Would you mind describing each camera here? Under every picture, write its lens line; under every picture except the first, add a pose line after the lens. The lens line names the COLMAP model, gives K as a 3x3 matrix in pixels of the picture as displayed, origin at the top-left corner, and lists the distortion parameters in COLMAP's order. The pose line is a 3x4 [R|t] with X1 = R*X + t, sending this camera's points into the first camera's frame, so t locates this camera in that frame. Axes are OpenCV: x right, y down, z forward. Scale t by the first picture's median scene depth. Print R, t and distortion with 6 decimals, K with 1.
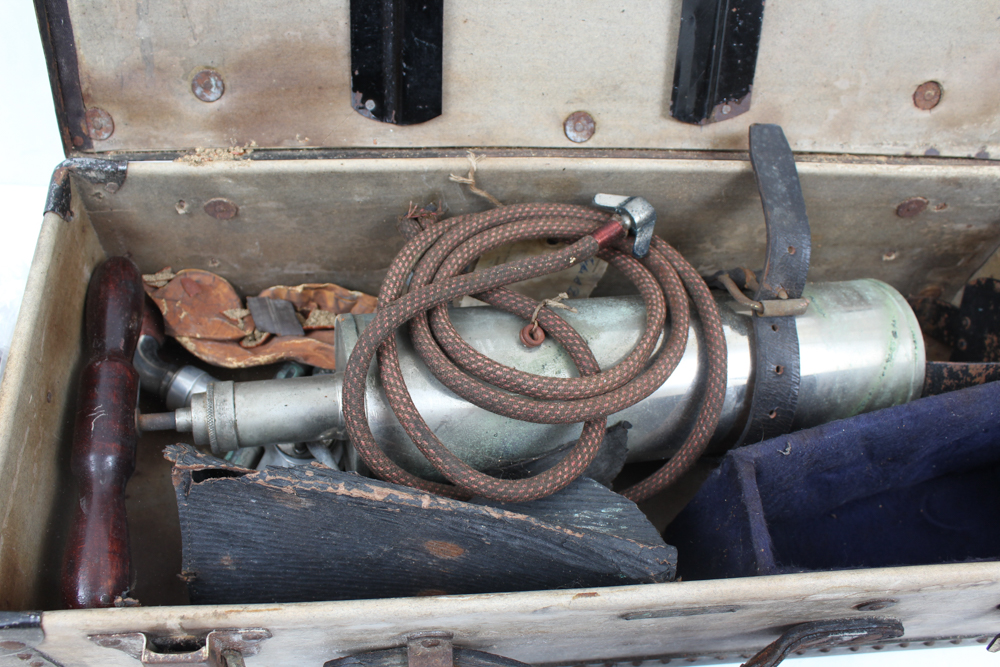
lens RADIAL K [[920.9, 0, 500.0], [0, 920.9, 333.5], [0, 0, 1]] dist [-0.155327, 0.184635]
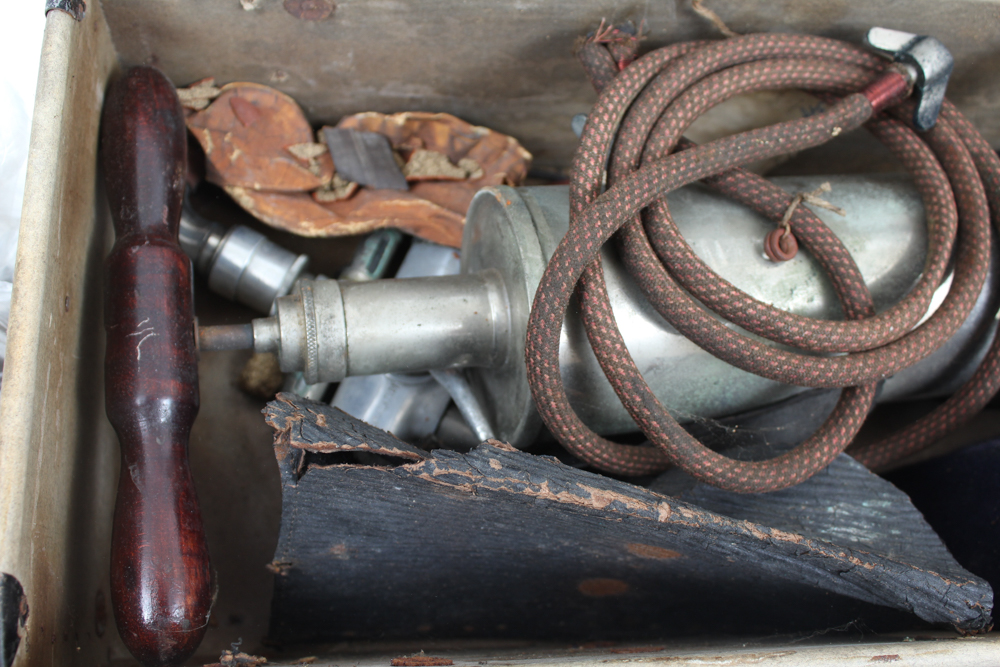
lens RADIAL K [[1069.2, 0, 500.0], [0, 1069.2, 333.5], [0, 0, 1]] dist [-0.093204, 0.106415]
pose [[0.996518, 0.058007, 0.059893, -0.203611], [-0.071251, 0.965522, 0.250381, -0.110259], [-0.043304, -0.253777, 0.966293, 0.201846]]
